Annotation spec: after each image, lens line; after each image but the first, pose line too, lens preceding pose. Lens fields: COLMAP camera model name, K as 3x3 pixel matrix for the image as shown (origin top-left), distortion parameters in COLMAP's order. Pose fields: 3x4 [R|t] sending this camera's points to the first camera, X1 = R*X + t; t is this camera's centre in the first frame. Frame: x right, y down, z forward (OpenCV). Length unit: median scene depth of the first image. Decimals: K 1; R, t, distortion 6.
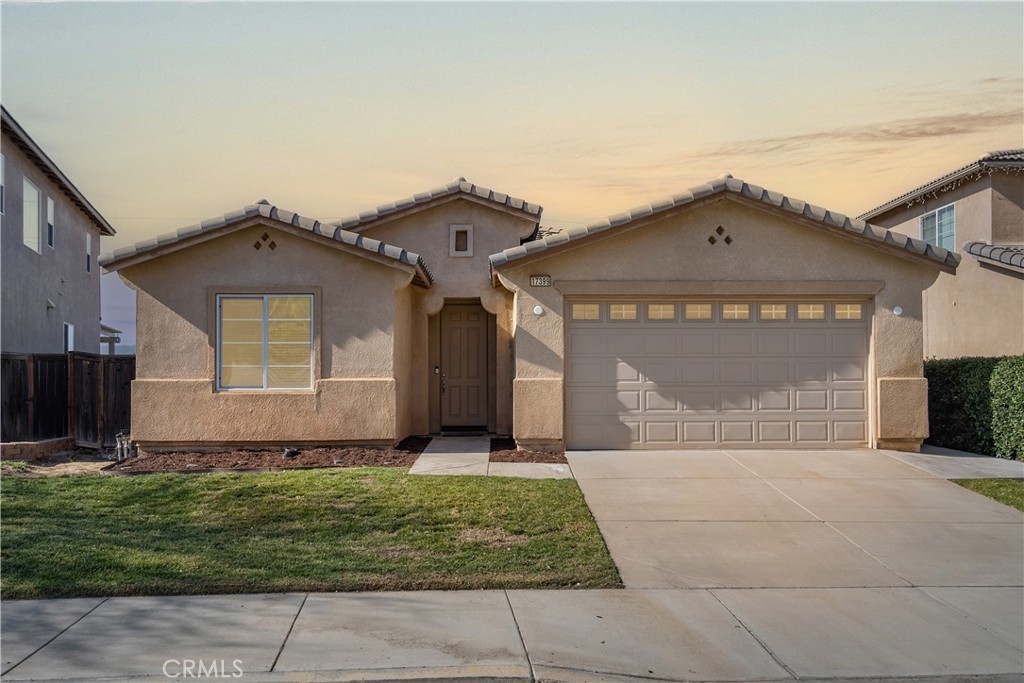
lens RADIAL K [[796.0, 0, 512.0], [0, 796.0, 341.5], [0, 0, 1]] dist [0.007987, 0.001059]
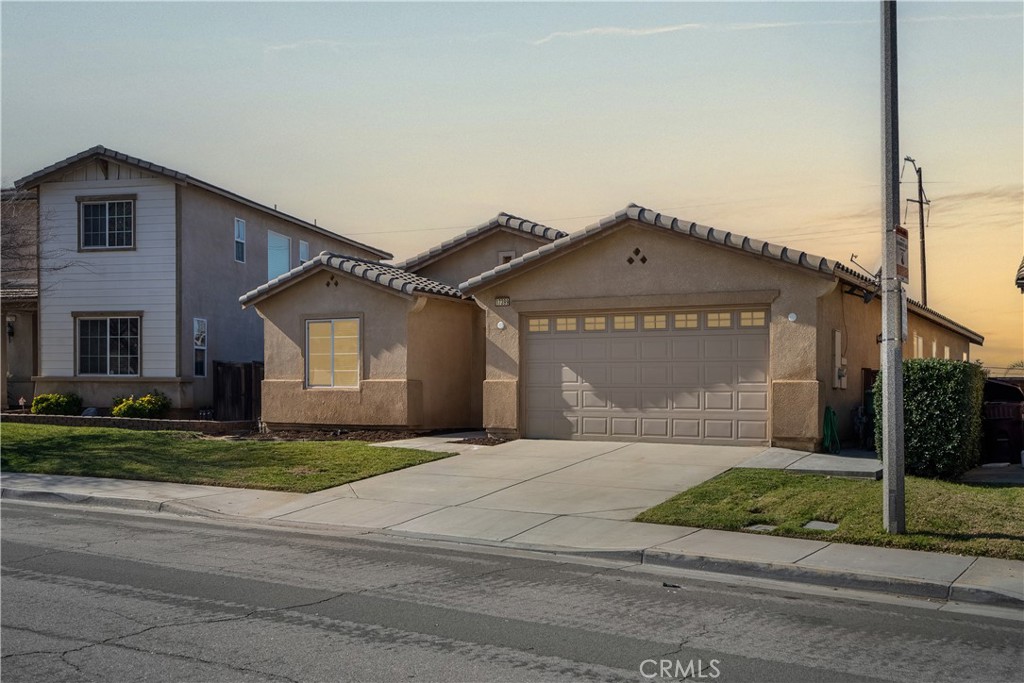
lens RADIAL K [[1033.2, 0, 512.0], [0, 1033.2, 341.5], [0, 0, 1]] dist [0.005391, 0.005643]
pose [[0.850653, -0.016879, -0.525456, 0.893042], [0.015271, 0.999856, -0.007397, -0.001725], [0.525505, -0.001732, 0.850789, -0.364084]]
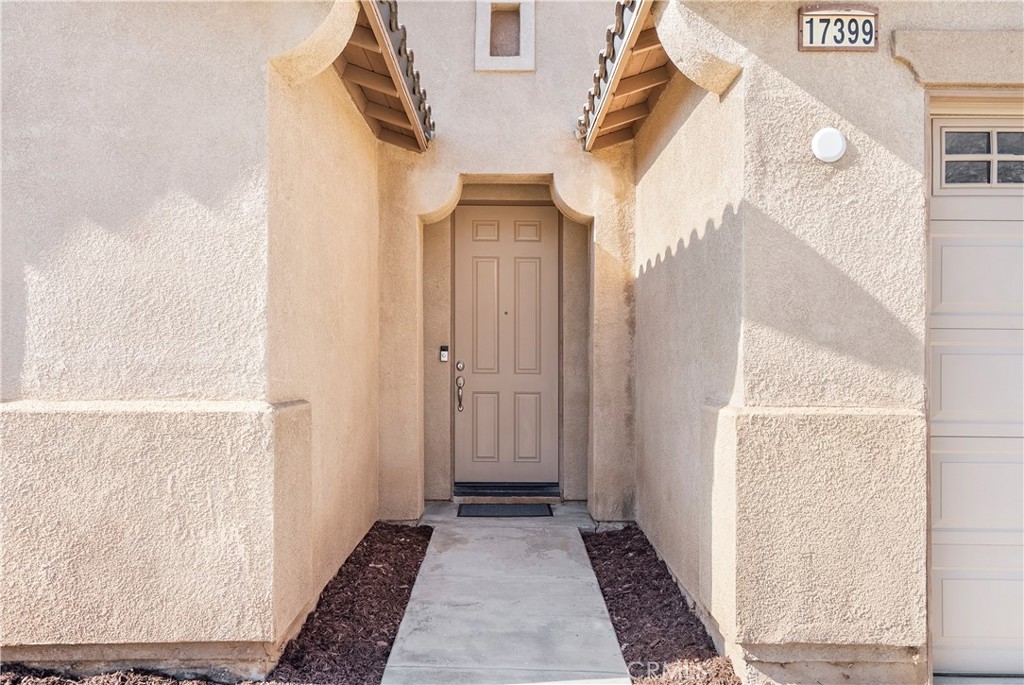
lens RADIAL K [[712.1, 0, 512.0], [0, 712.1, 342.5], [0, 0, 1]] dist [0.007102, 0.000375]
pose [[0.999918, 0.007525, -0.010372, -0.066414], [-0.007064, 0.999016, 0.043791, 0.015591], [0.010691, -0.043714, 0.998987, 0.762785]]
